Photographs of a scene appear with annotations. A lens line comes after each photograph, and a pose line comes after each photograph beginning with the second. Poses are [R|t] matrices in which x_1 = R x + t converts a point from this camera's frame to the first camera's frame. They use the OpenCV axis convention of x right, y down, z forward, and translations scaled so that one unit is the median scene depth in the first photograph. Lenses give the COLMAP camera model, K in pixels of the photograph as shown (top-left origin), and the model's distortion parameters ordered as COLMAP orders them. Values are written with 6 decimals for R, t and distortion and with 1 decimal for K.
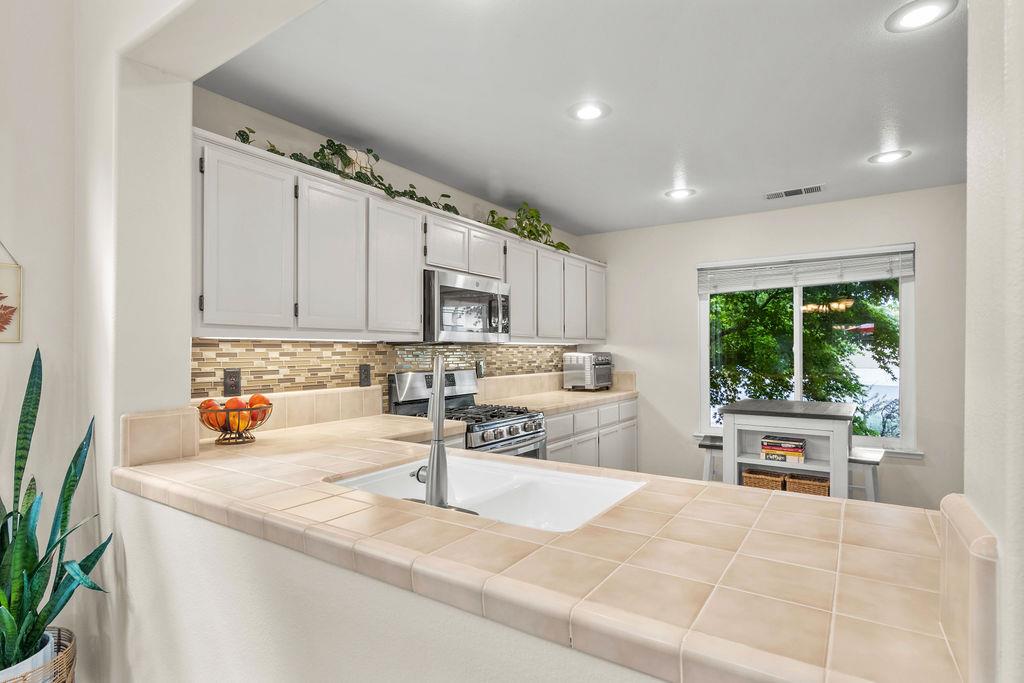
lens RADIAL K [[522.0, 0, 511.4], [0, 522.0, 347.5], [0, 0, 1]] dist [-0.005560, 0.000259]
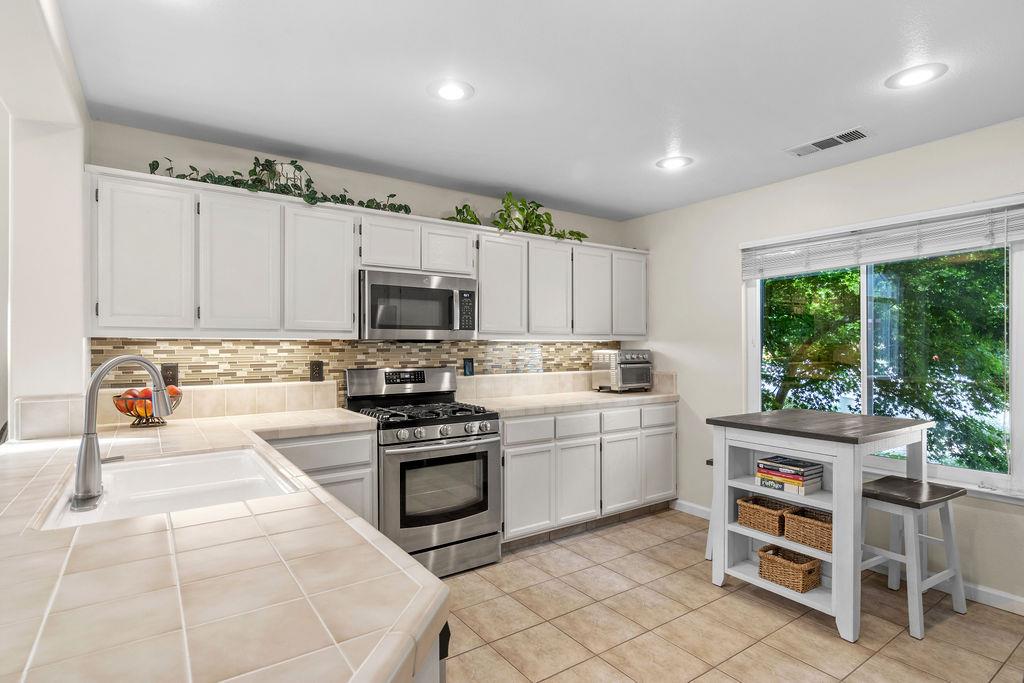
lens RADIAL K [[522.0, 0, 511.4], [0, 522.0, 347.5], [0, 0, 1]] dist [-0.005560, 0.000259]
pose [[0.932191, 0.001465, -0.361963, 0.428251], [0.001453, 0.999969, 0.007791, -0.002658], [0.361963, -0.007789, 0.932160, 0.126560]]
